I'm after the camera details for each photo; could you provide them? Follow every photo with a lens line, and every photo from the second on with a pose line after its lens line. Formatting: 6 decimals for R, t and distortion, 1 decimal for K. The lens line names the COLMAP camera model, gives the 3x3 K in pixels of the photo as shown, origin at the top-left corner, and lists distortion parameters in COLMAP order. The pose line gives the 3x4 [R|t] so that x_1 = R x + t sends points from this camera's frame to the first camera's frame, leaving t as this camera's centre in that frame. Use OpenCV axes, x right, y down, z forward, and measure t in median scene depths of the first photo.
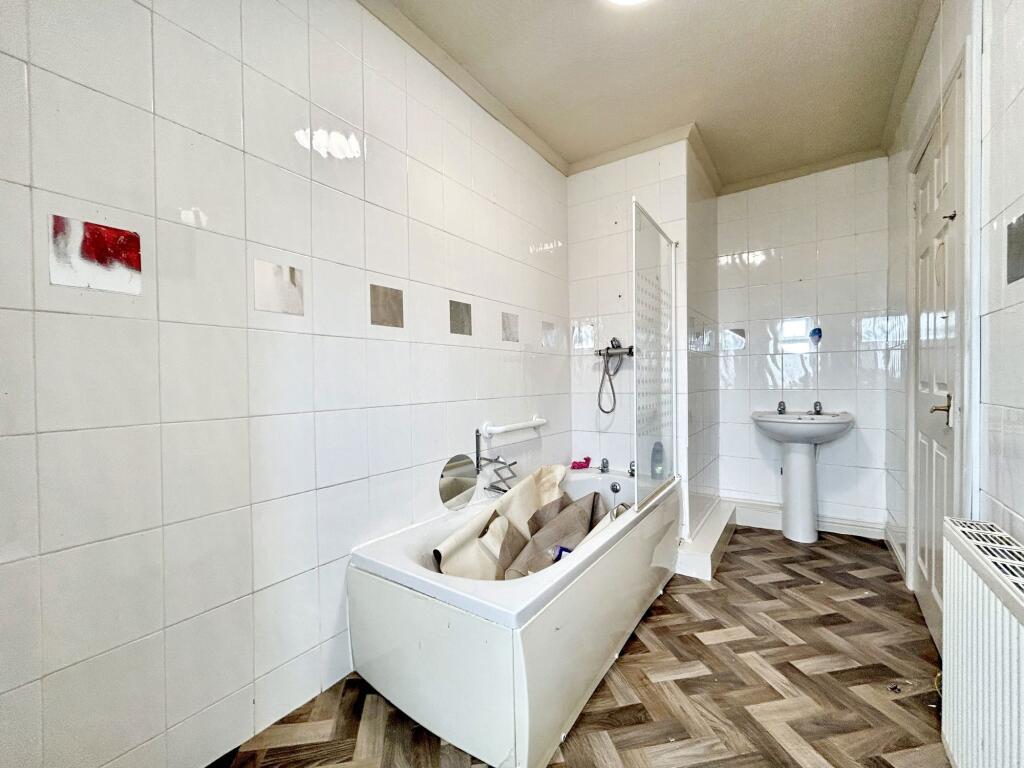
lens RADIAL K [[412.5, 0, 506.3], [0, 412.5, 383.0], [0, 0, 1]] dist [0.002793, 0.000045]
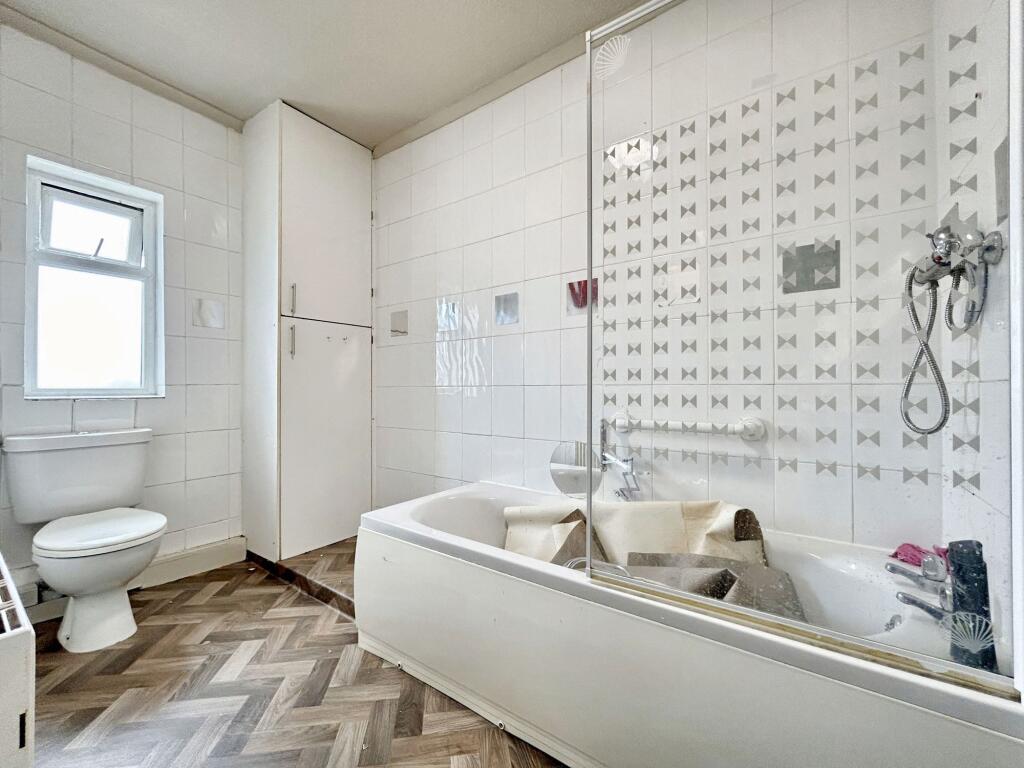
lens RADIAL K [[412.5, 0, 505.9], [0, 412.5, 386.3], [0, 0, 1]] dist [0.002793, 0.000045]
pose [[-0.007155, 0.011043, -0.999913, 1.129717], [-0.005287, 0.999925, 0.011081, 0.052848], [0.999960, 0.005366, -0.007096, 1.142914]]
